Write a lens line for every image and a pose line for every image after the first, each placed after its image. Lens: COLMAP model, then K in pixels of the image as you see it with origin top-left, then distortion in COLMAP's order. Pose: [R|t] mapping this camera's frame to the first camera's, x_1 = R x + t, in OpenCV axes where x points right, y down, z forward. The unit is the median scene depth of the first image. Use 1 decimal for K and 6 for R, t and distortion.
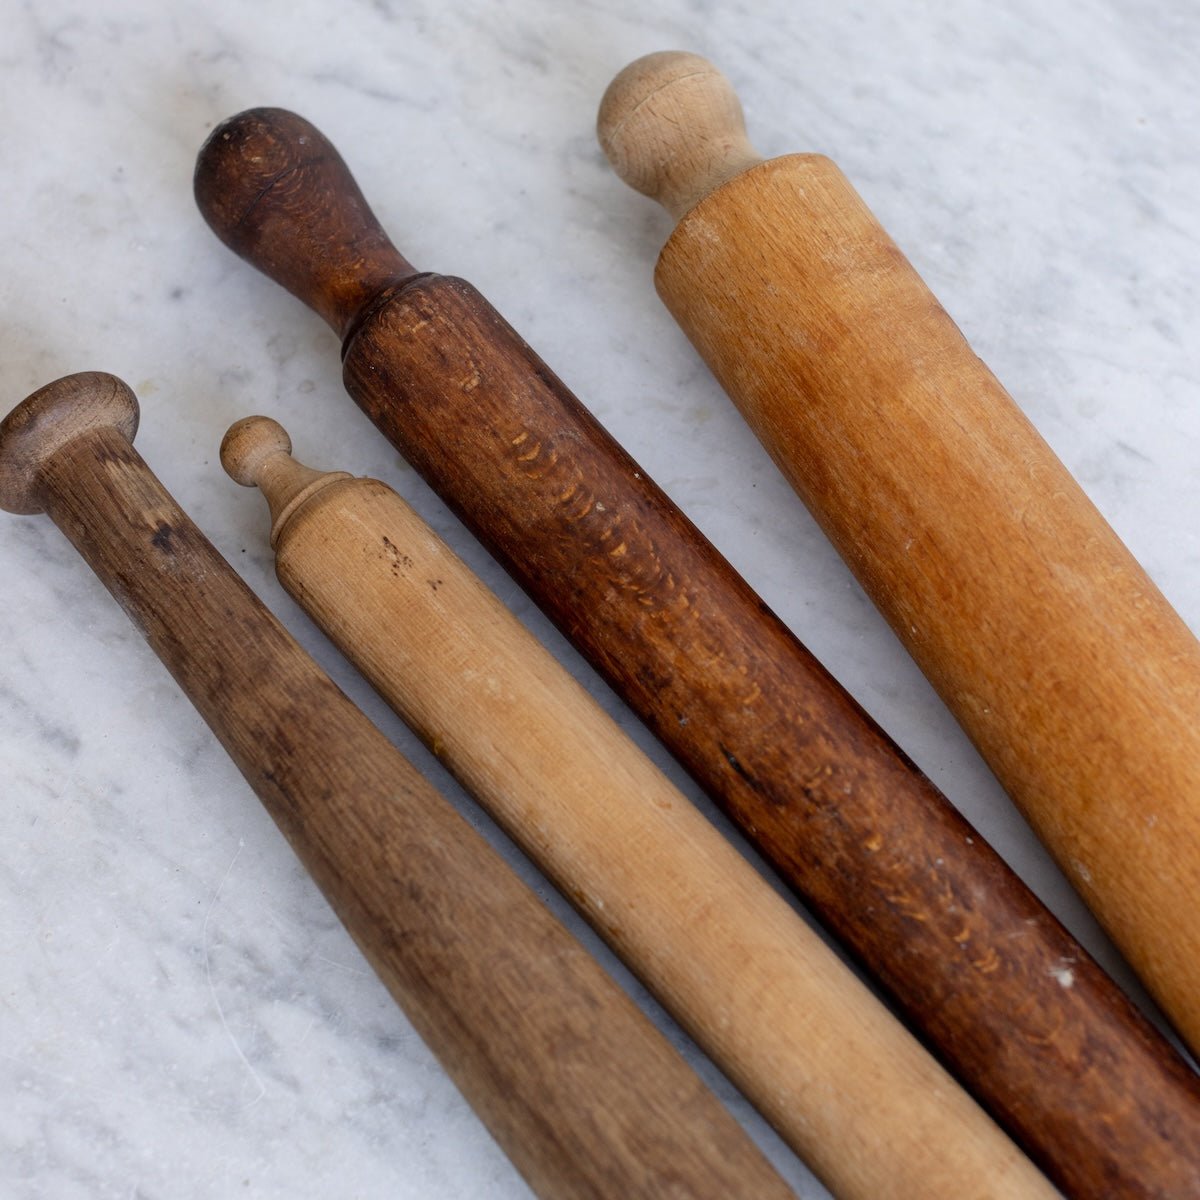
lens RADIAL K [[2610.1, 0, 623.7], [0, 2610.1, 543.2], [0, 0, 1]] dist [-0.046198, 0.164614]
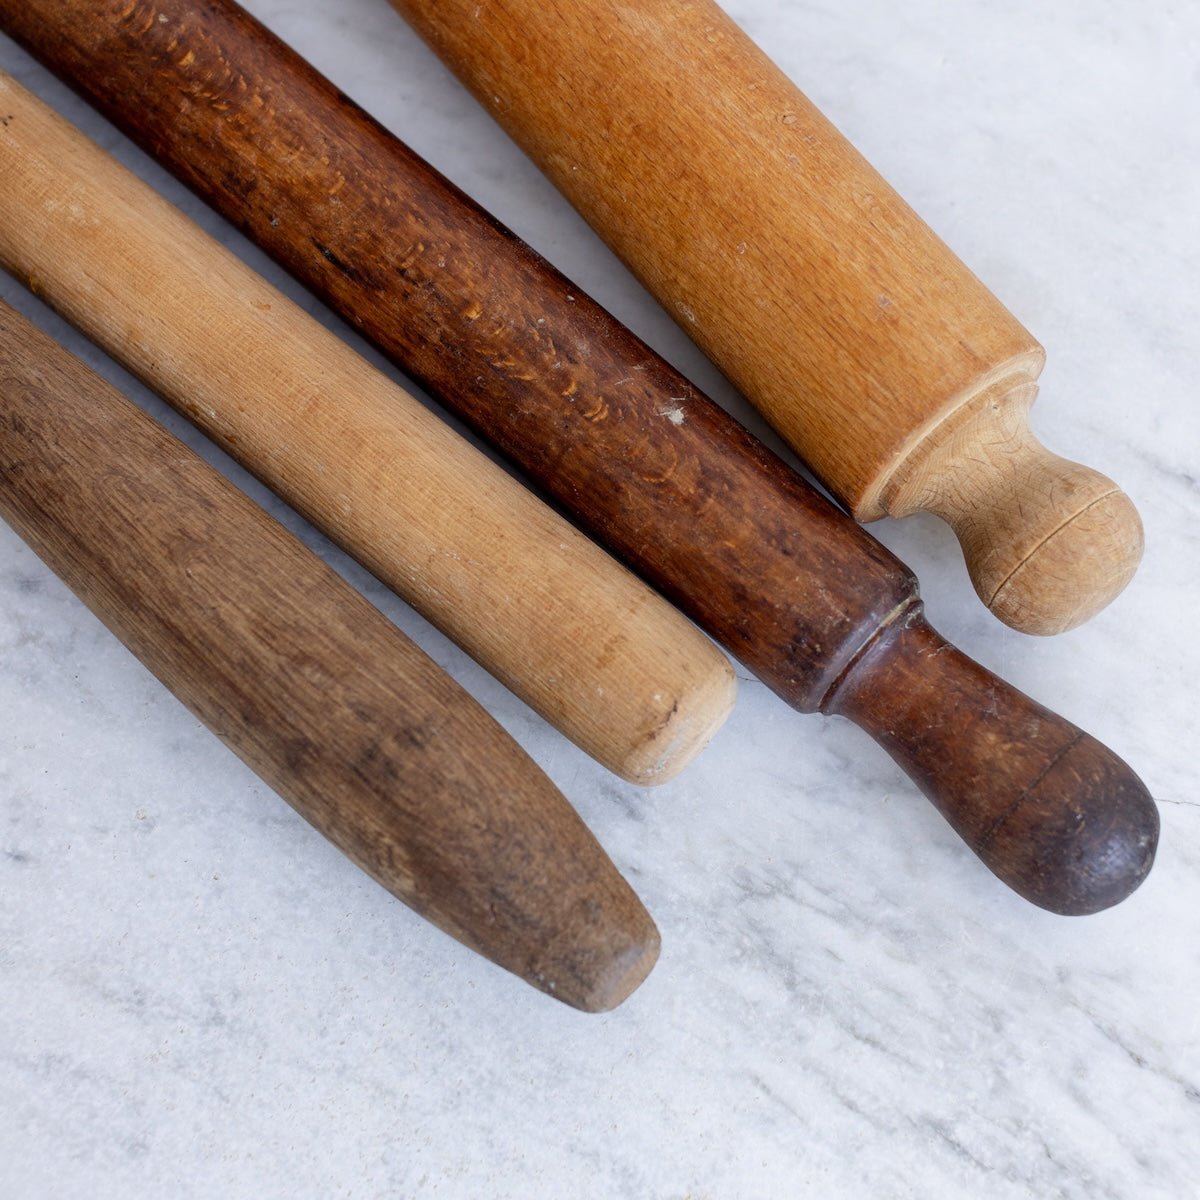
lens RADIAL K [[2610.1, 0, 623.7], [0, 2610.1, 543.2], [0, 0, 1]] dist [-0.046198, 0.164614]
pose [[0.989215, -0.141152, 0.039108, 0.100724], [0.135125, 0.982500, 0.128201, 0.081428], [-0.056519, -0.121534, 0.990977, 0.002117]]
